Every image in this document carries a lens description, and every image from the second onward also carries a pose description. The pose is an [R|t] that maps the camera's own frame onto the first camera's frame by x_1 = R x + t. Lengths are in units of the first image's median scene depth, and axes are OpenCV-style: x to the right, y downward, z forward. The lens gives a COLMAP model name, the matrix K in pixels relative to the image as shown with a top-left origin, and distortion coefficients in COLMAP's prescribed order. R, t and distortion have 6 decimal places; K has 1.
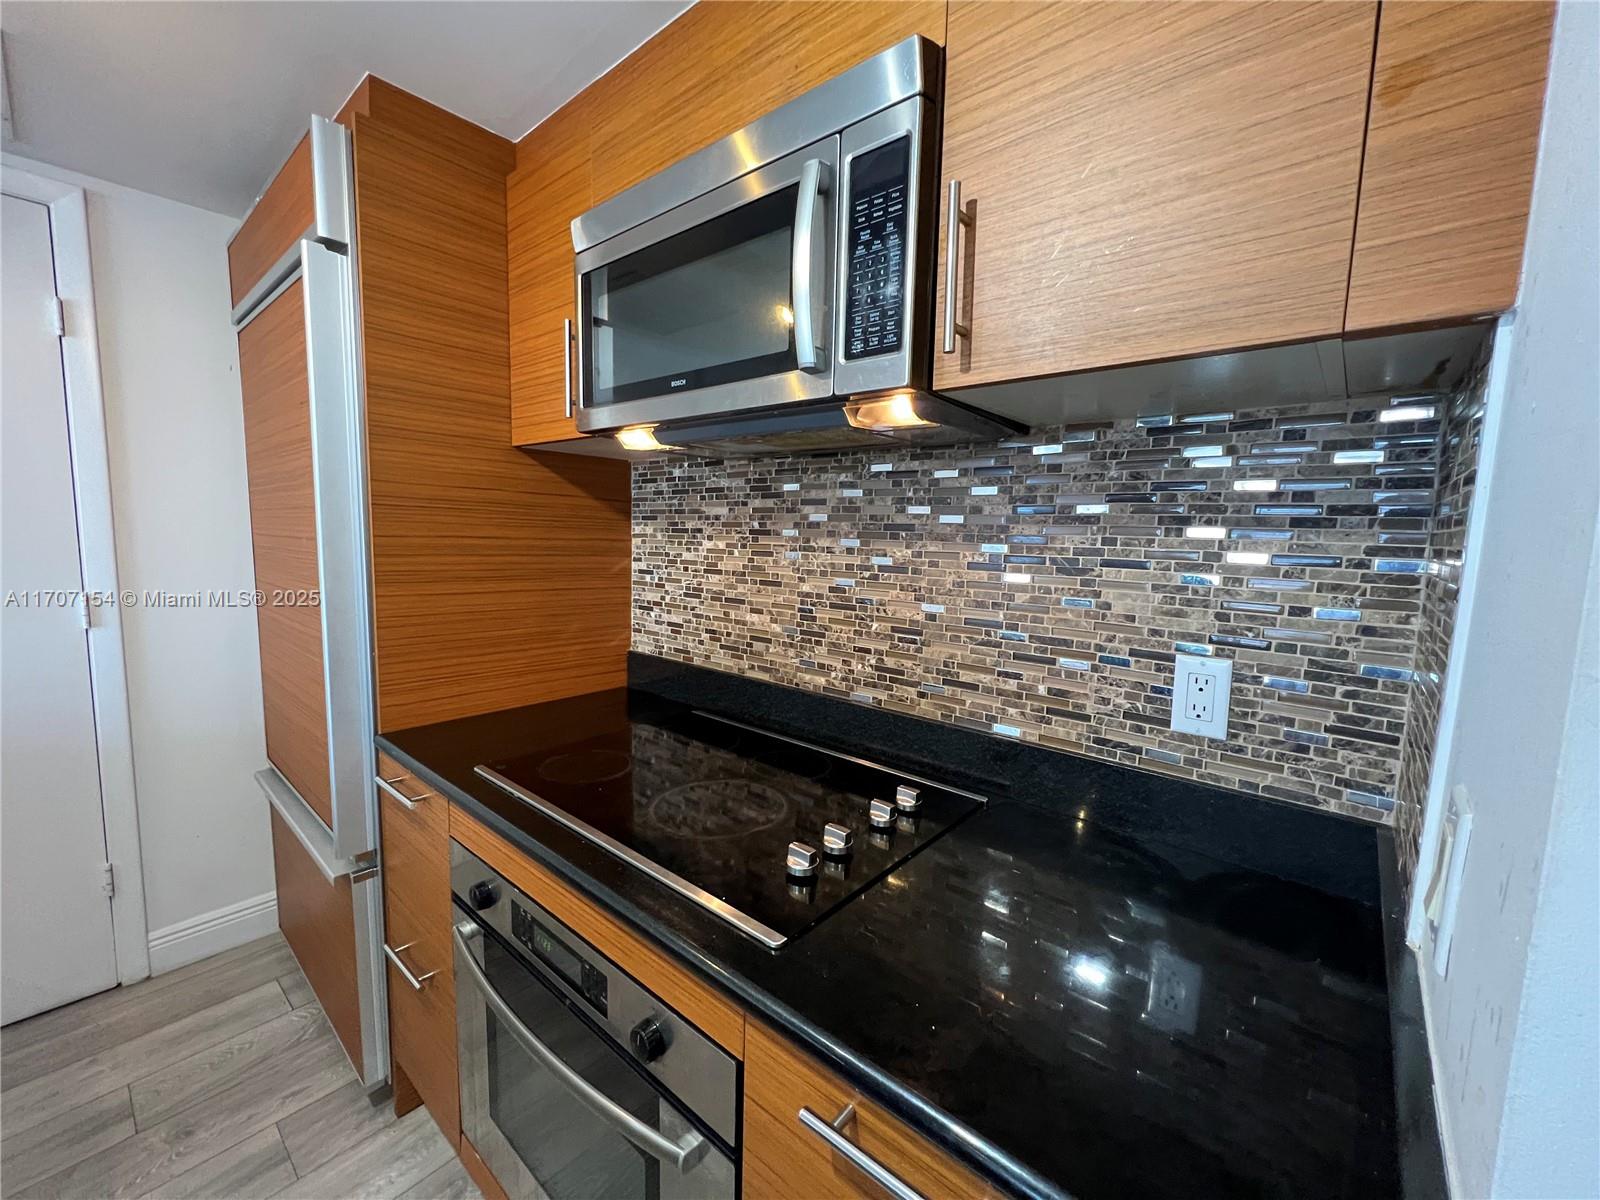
lens RADIAL K [[643.5, 0, 798.1], [0, 643.5, 601.7], [0, 0, 1]] dist [0.000061, -0.001204]
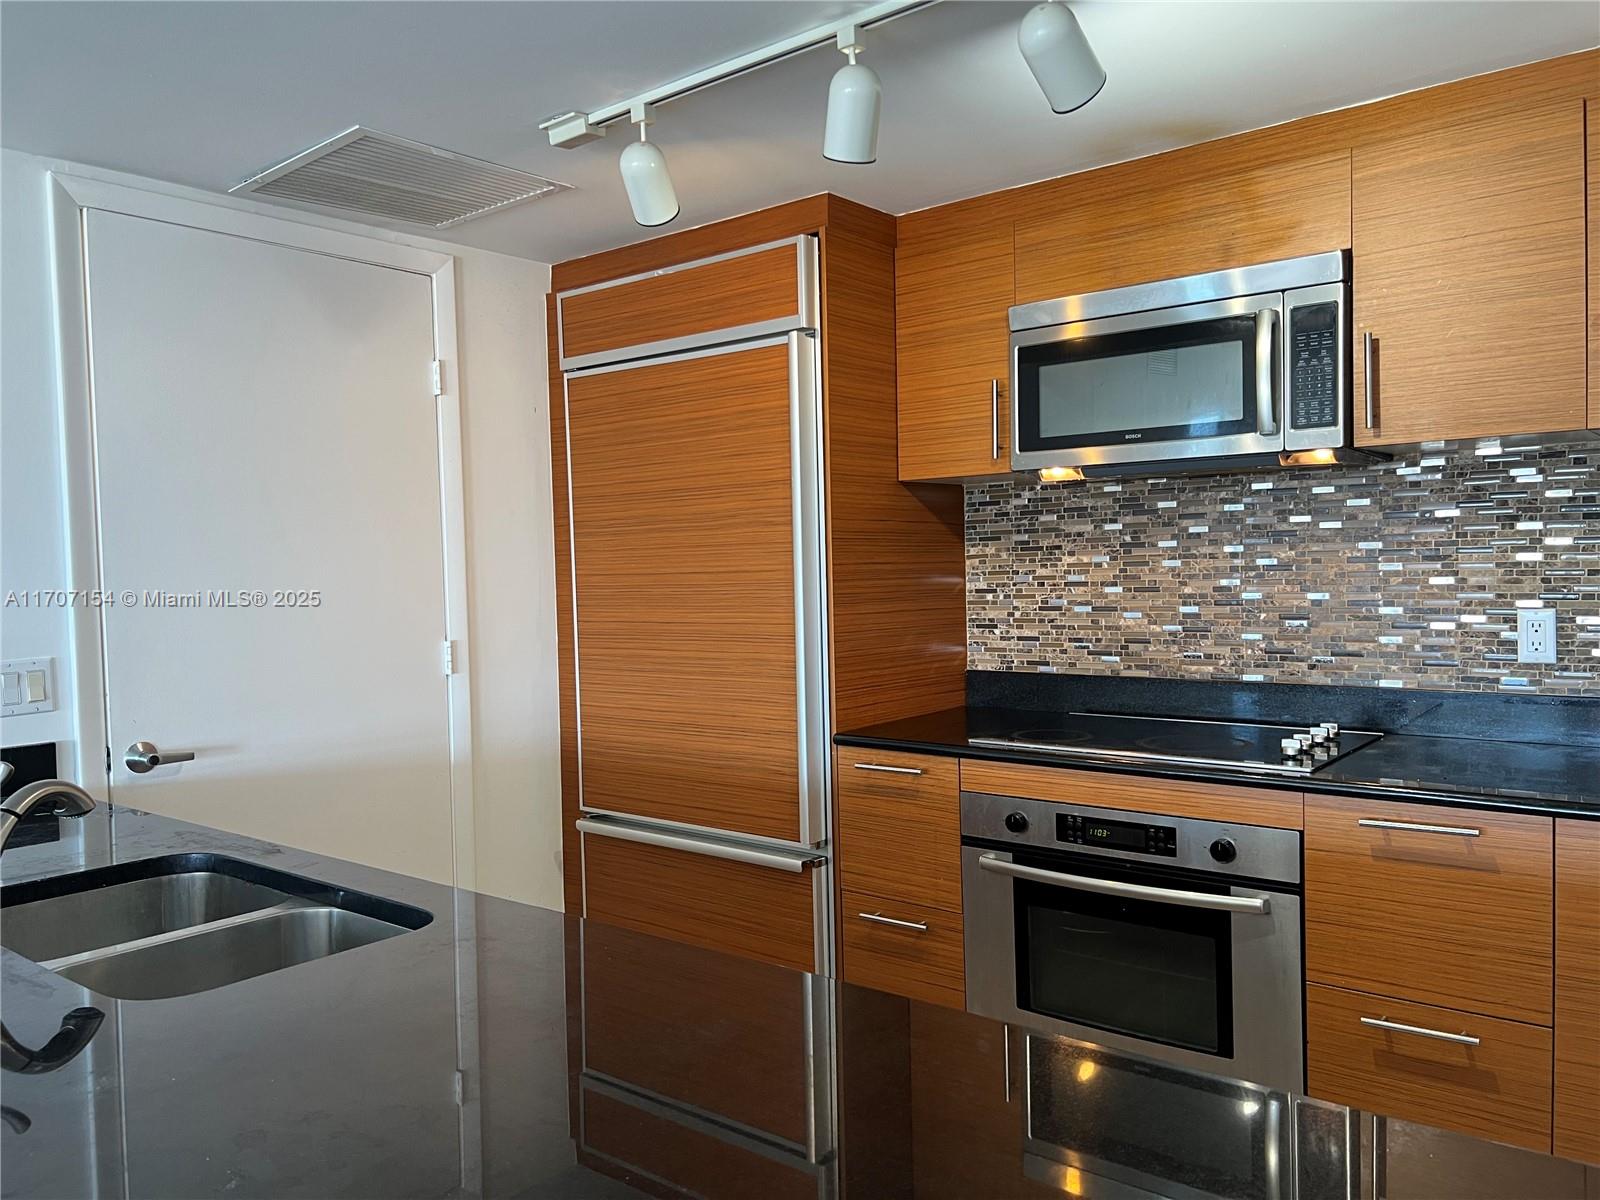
lens RADIAL K [[1206.9, 0, 793.5], [0, 1206.9, 611.5], [0, 0, 1]] dist [0.052571, -0.053983]
pose [[0.998241, -0.053120, 0.026343, -0.875050], [0.054694, 0.996504, -0.063147, 0.134223], [-0.022896, 0.064477, 0.997657, -1.343026]]
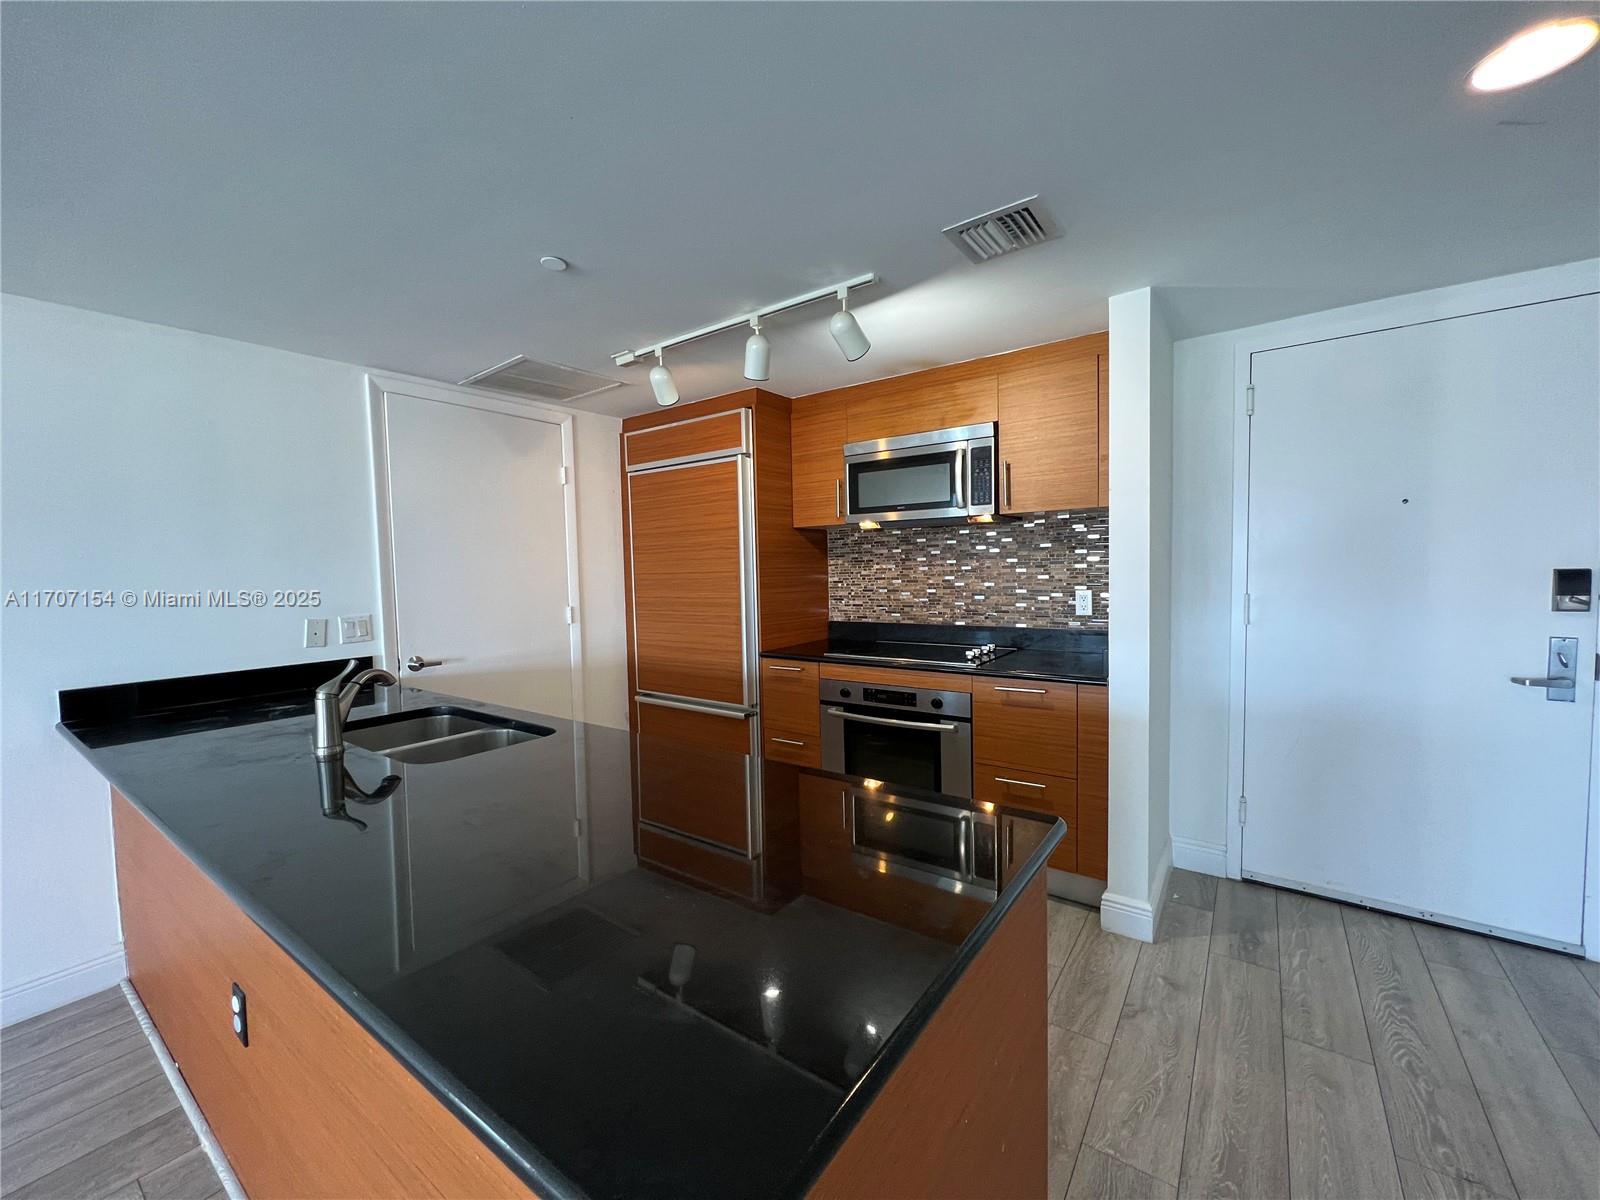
lens RADIAL K [[641.2, 0, 796.9], [0, 641.2, 601.6], [0, 0, 1]] dist [-0.002575, 0.001463]
pose [[0.995520, -0.054836, 0.077024, -0.782072], [0.058694, 0.997085, -0.048743, 0.162920], [-0.074127, 0.053046, 0.995837, -1.558374]]
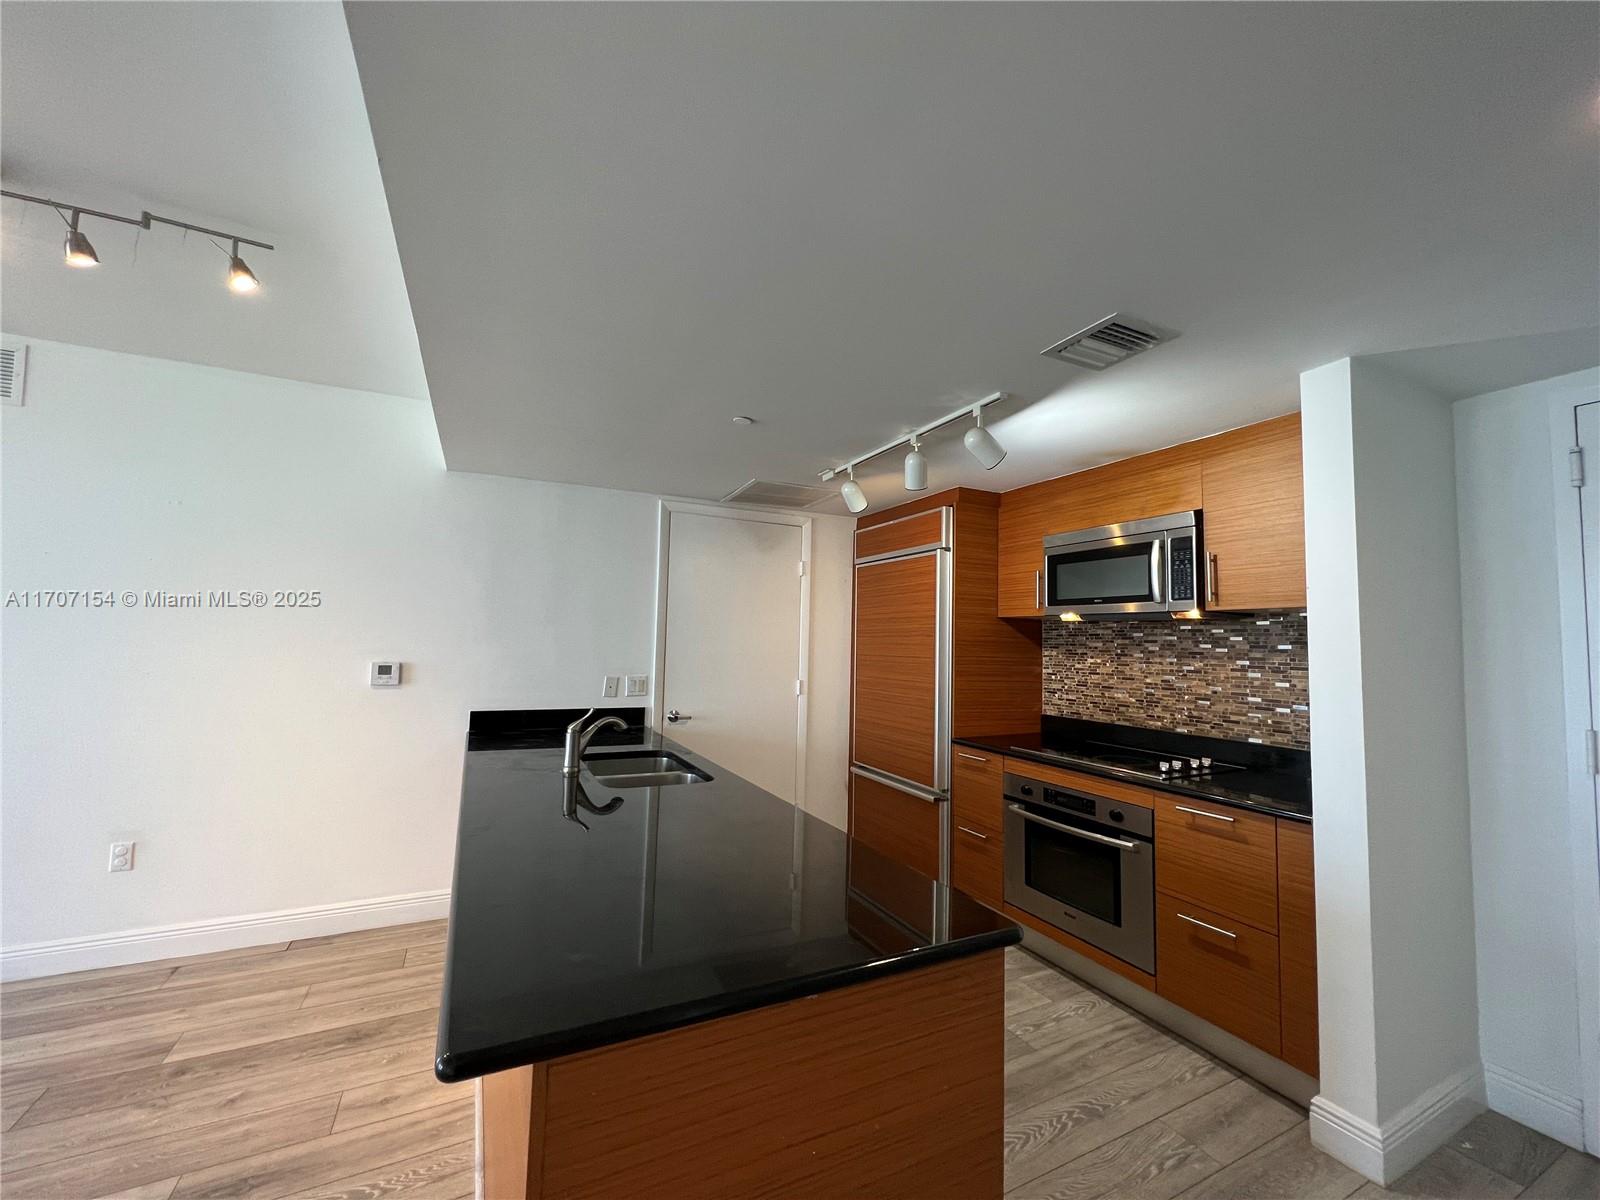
lens RADIAL K [[641.2, 0, 799.4], [0, 641.2, 602.3], [0, 0, 1]] dist [-0.002575, 0.001463]
pose [[0.921258, -0.030530, -0.387751, -0.263582], [-0.039491, 0.984421, -0.171335, 0.157631], [0.386942, 0.173156, 0.905700, -1.705855]]
